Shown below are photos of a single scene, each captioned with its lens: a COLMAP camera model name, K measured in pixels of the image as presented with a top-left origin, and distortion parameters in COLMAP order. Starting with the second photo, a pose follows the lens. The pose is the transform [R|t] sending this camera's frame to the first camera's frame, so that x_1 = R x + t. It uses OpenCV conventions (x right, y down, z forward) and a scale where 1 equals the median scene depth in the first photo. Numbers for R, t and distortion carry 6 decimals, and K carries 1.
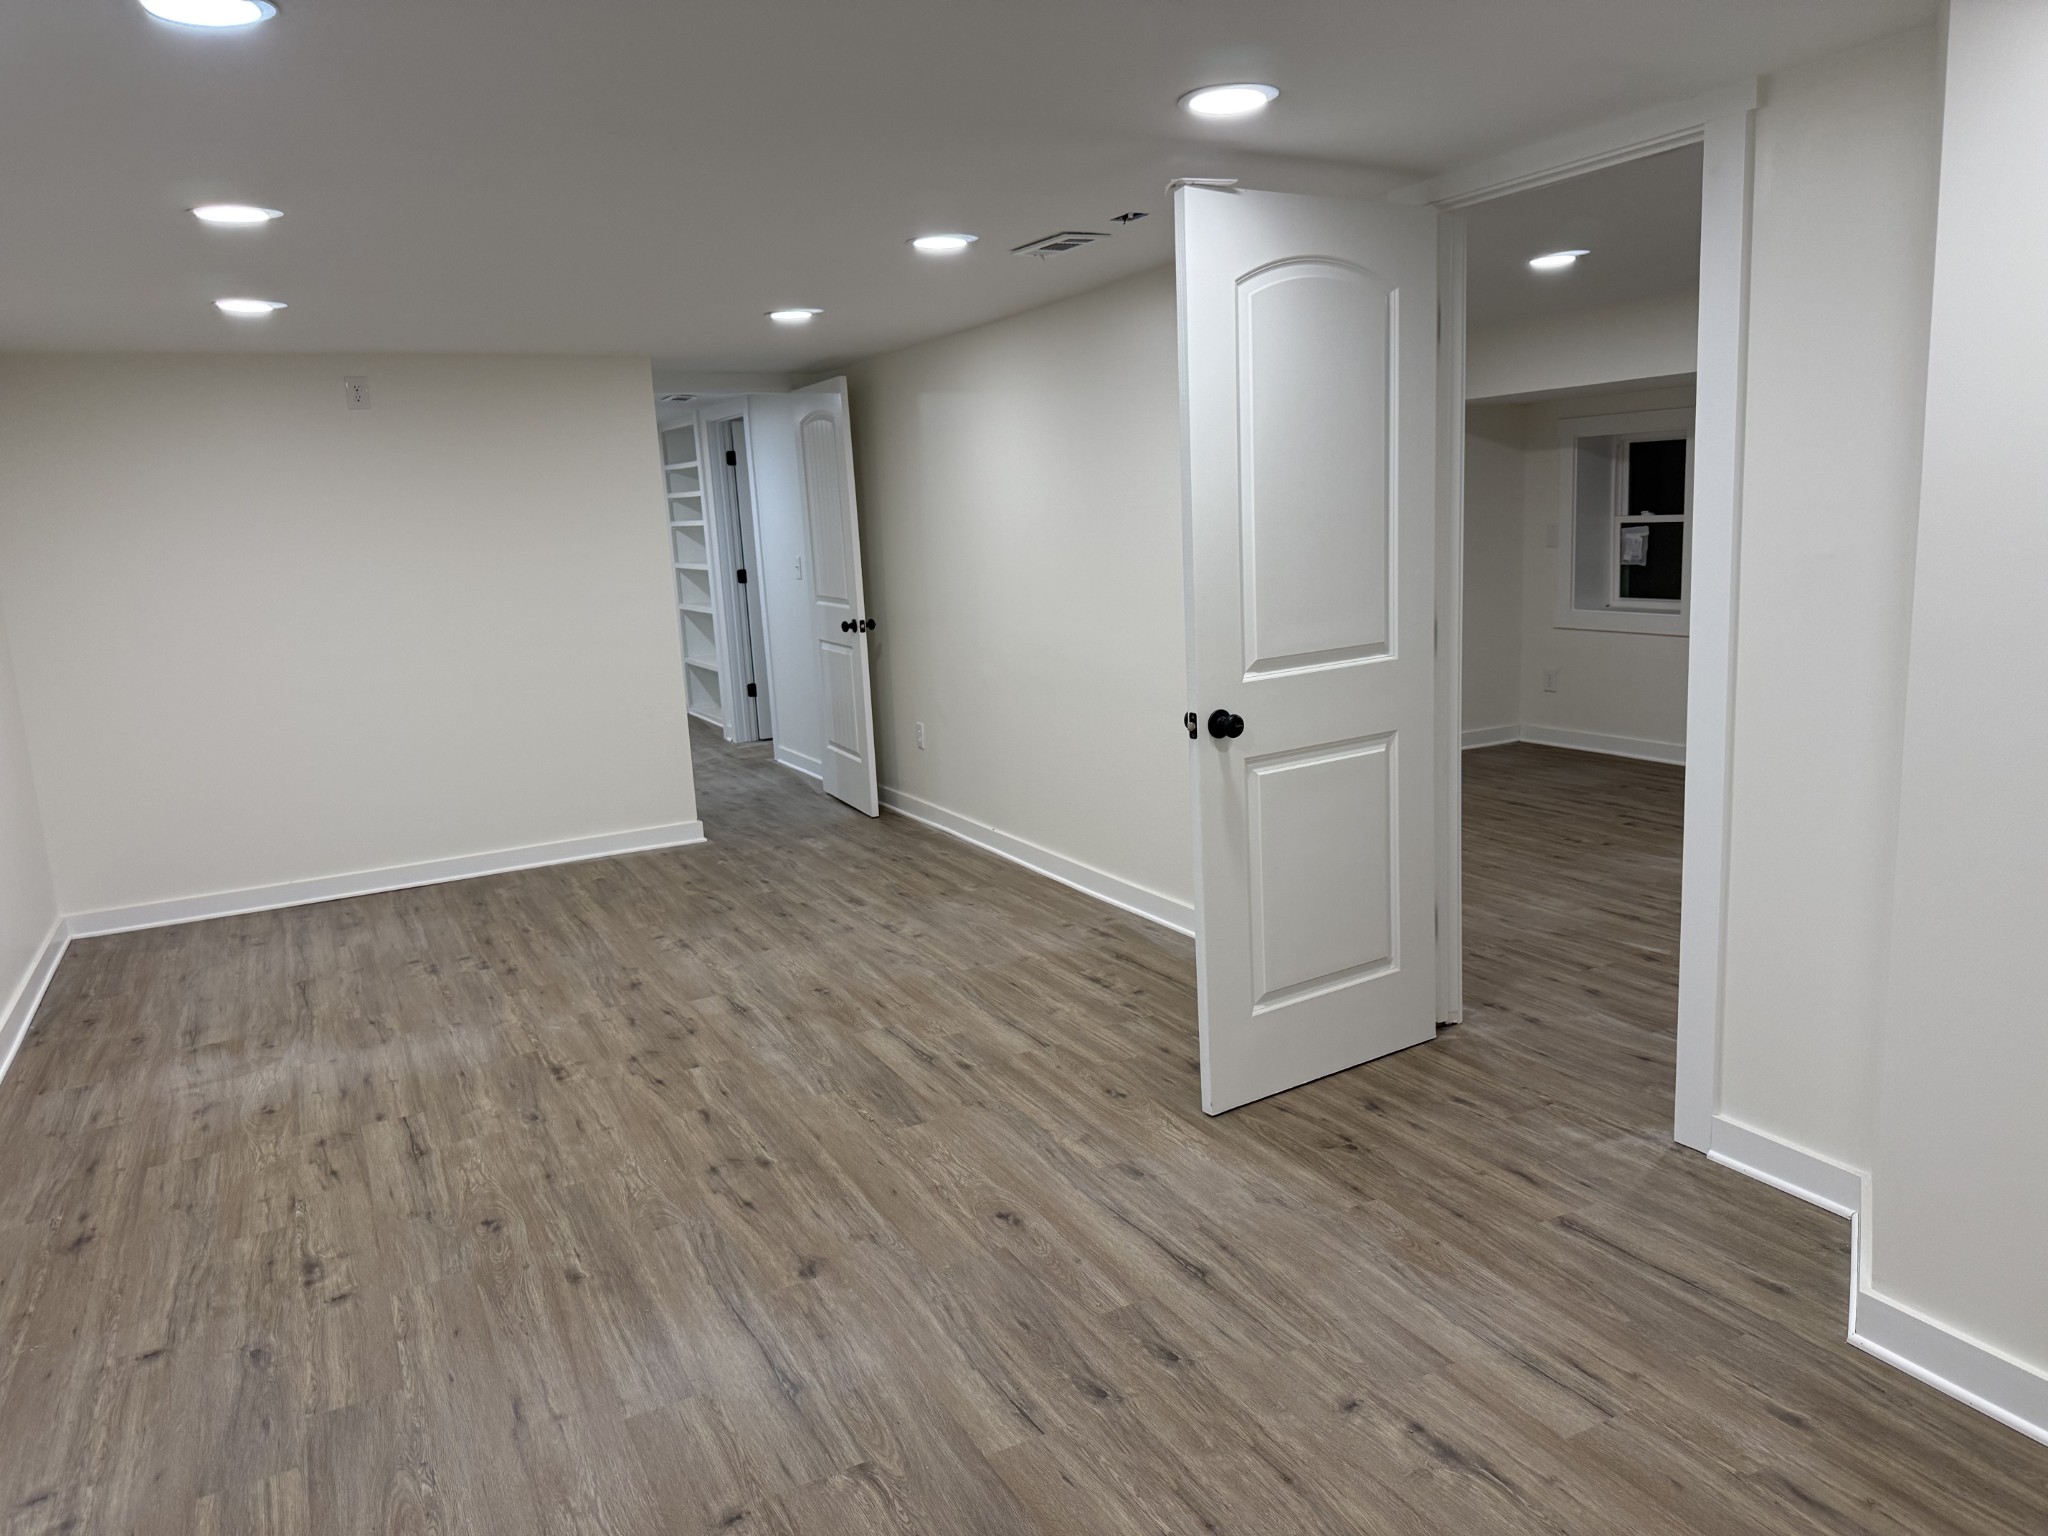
lens RADIAL K [[1444.8, 0, 1024.0], [0, 1444.8, 768.0], [0, 0, 1]] dist [0.172938, -0.280751]
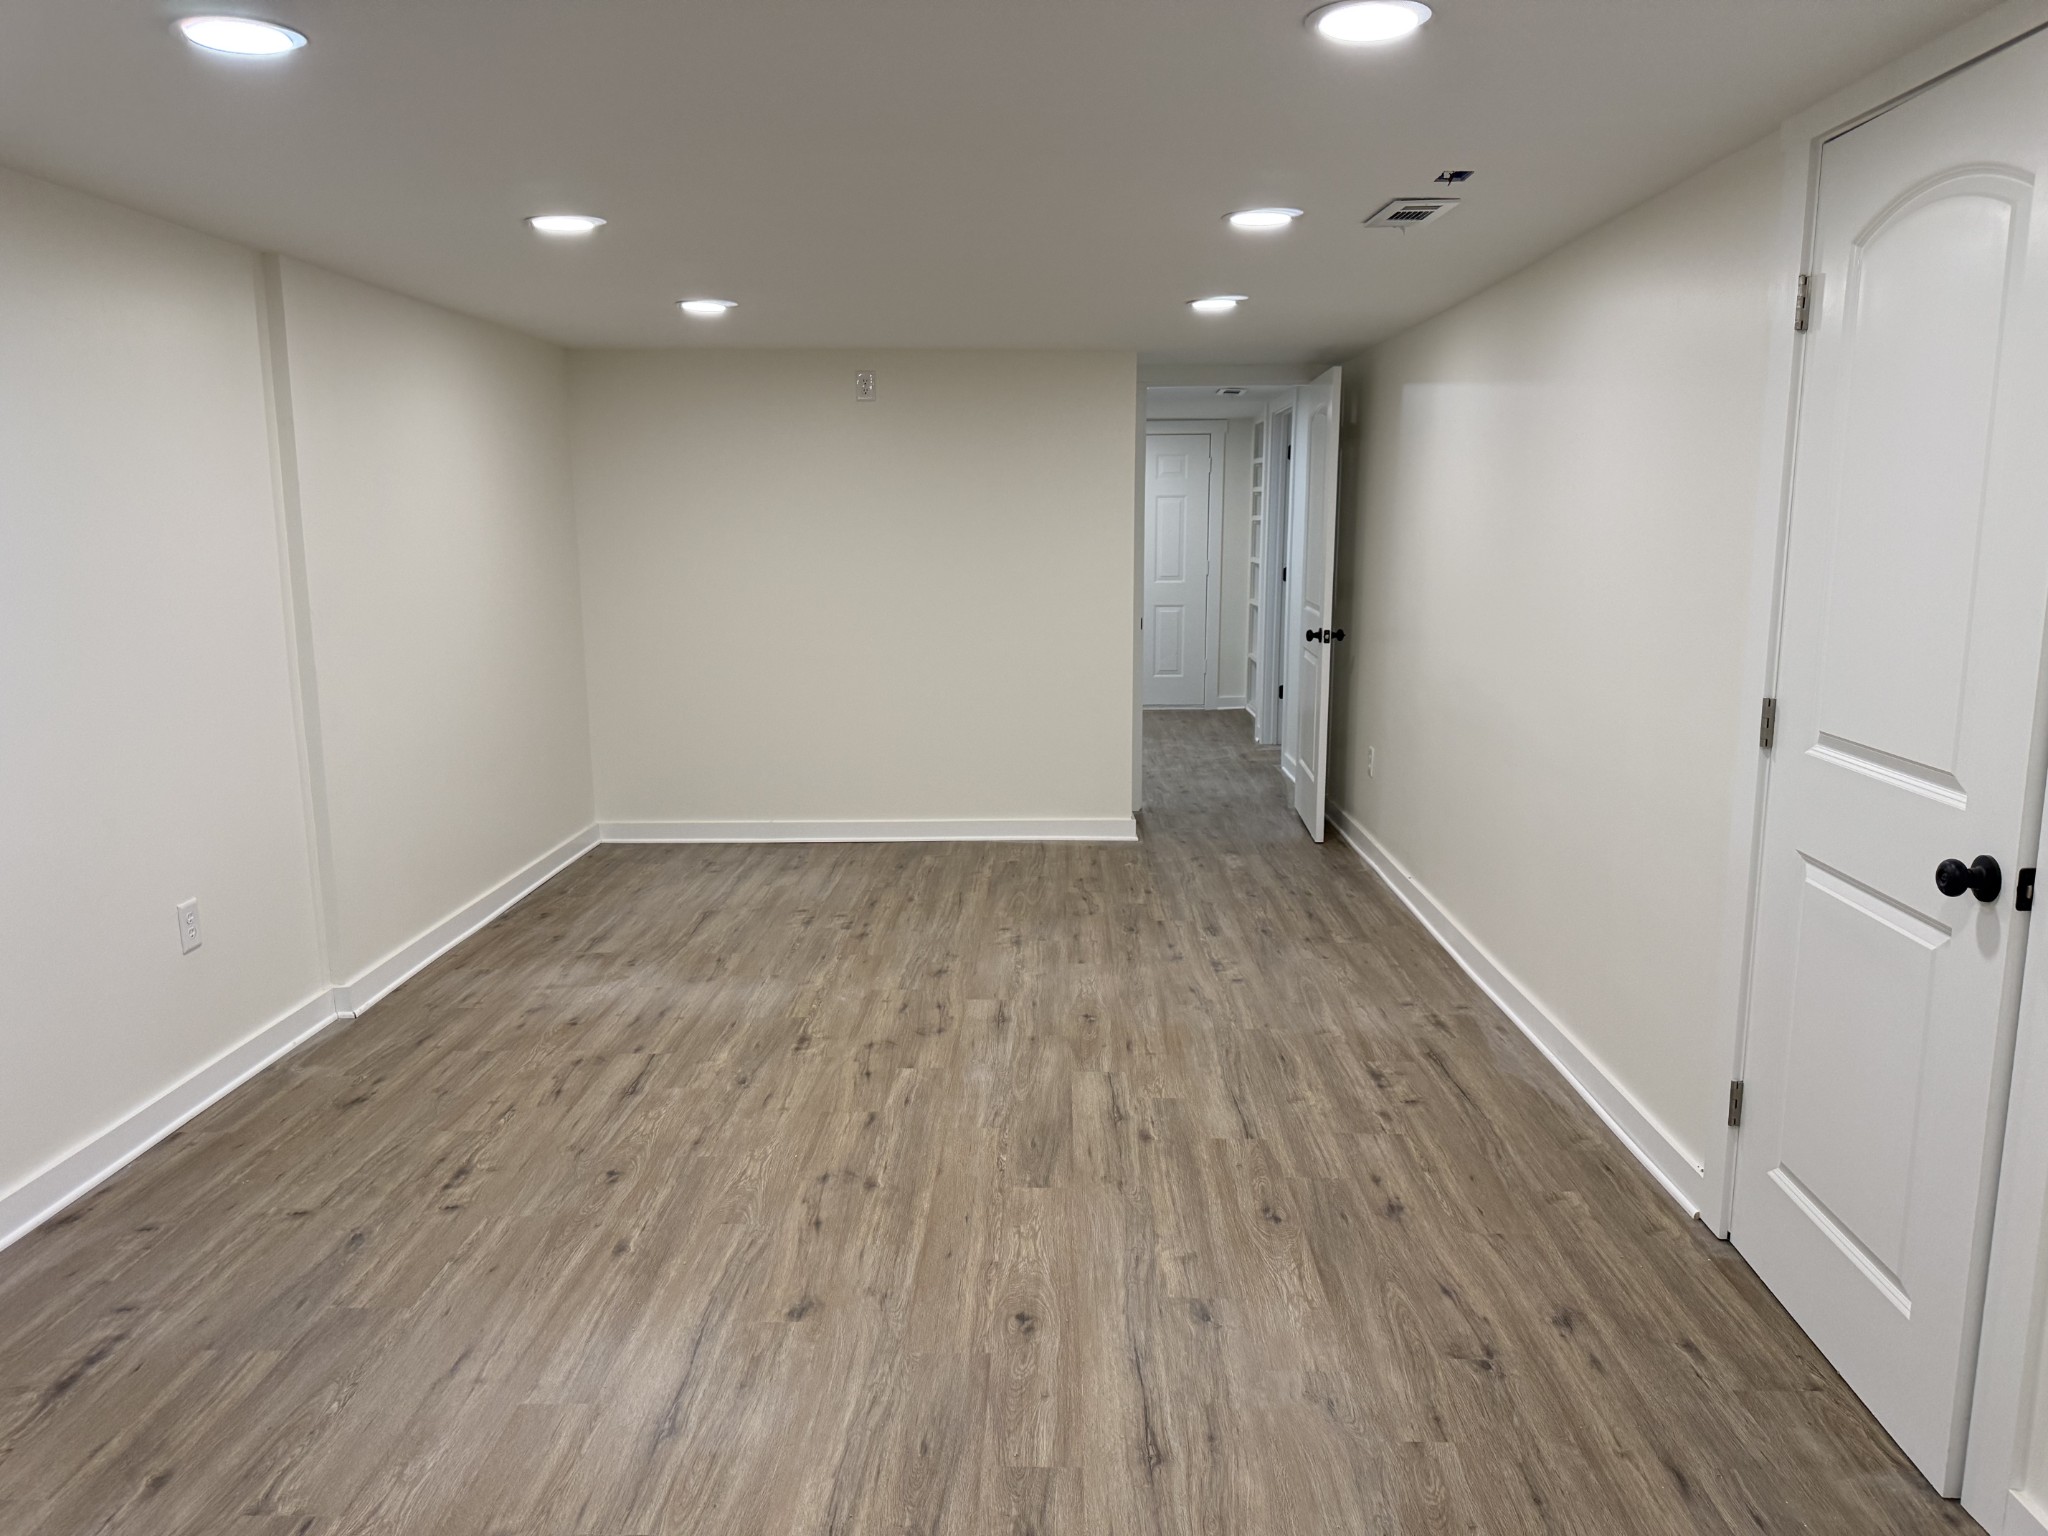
lens RADIAL K [[1444.8, 0, 1024.0], [0, 1444.8, 768.0], [0, 0, 1]] dist [0.172938, -0.280751]
pose [[0.876672, 0.128835, -0.463517, 0.260232], [-0.124649, 0.991402, 0.039808, -0.044429], [0.464660, 0.022878, 0.885193, 0.145138]]
